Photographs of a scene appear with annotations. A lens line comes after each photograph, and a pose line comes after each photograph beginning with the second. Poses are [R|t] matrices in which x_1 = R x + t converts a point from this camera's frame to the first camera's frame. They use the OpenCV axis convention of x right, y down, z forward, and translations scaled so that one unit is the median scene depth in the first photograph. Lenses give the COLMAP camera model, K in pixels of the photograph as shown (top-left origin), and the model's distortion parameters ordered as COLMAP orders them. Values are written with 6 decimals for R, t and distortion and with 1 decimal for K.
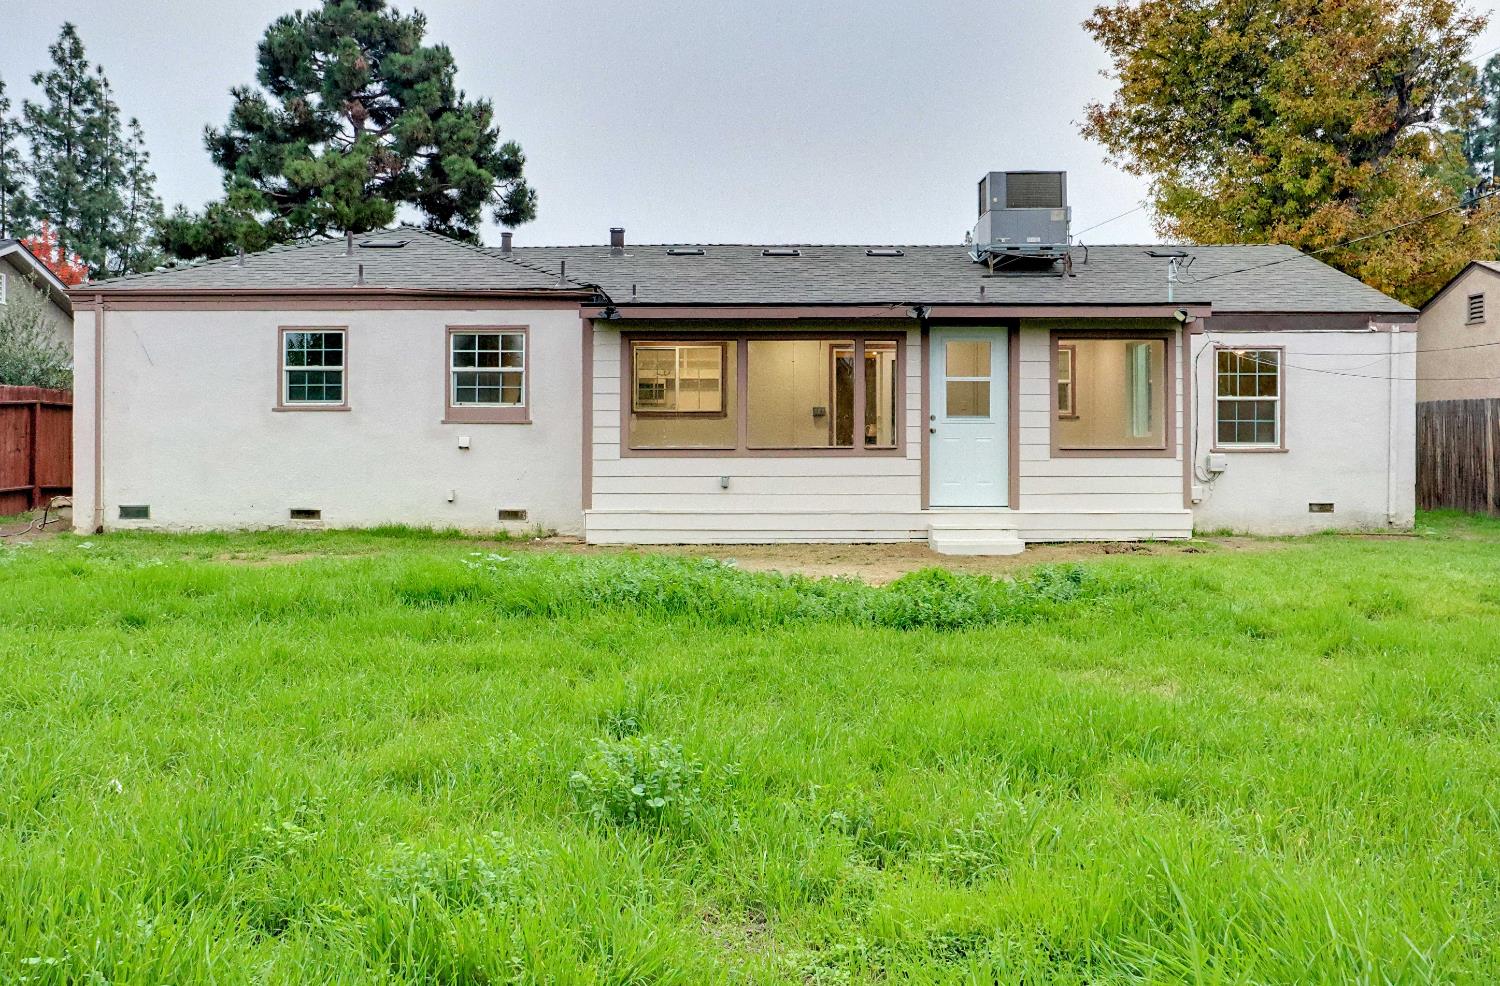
lens RADIAL K [[1082.3, 0, 746.1], [0, 1082.3, 467.0], [0, 0, 1]] dist [-0.010530, -0.000213]
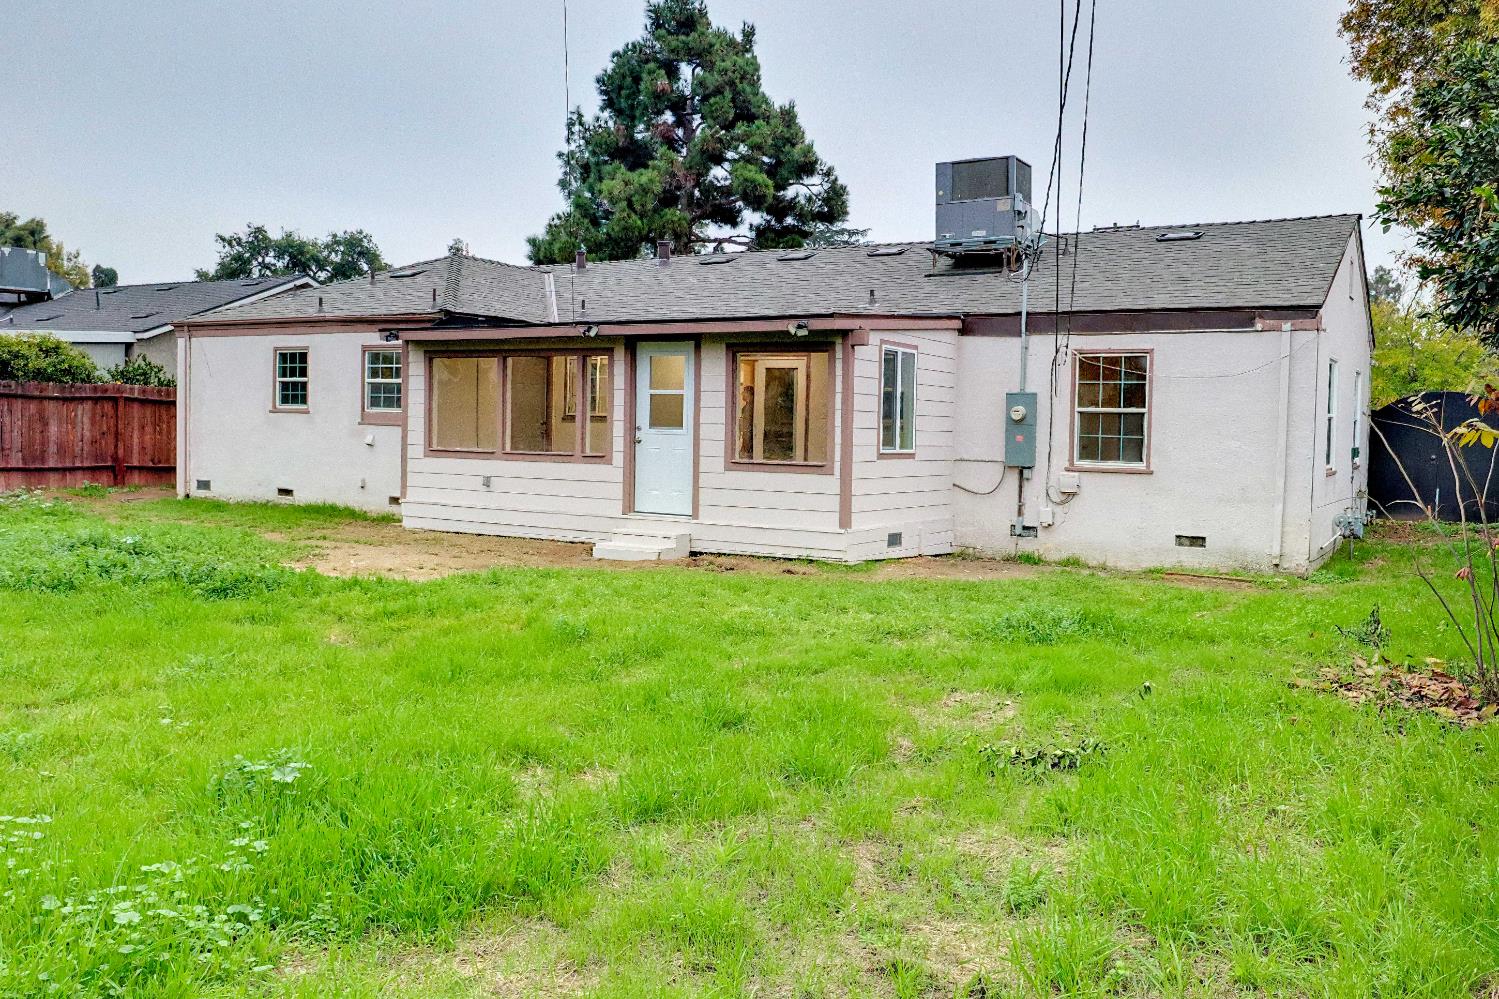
lens RADIAL K [[1175.4, 0, 846.0], [0, 1175.4, 498.7], [0, 0, 1]] dist [-0.005602, -0.000059]
pose [[0.879803, 0.048703, -0.472836, 0.854614], [-0.032061, 0.998552, 0.043198, -0.031032], [0.474255, -0.022846, 0.880091, 0.075541]]
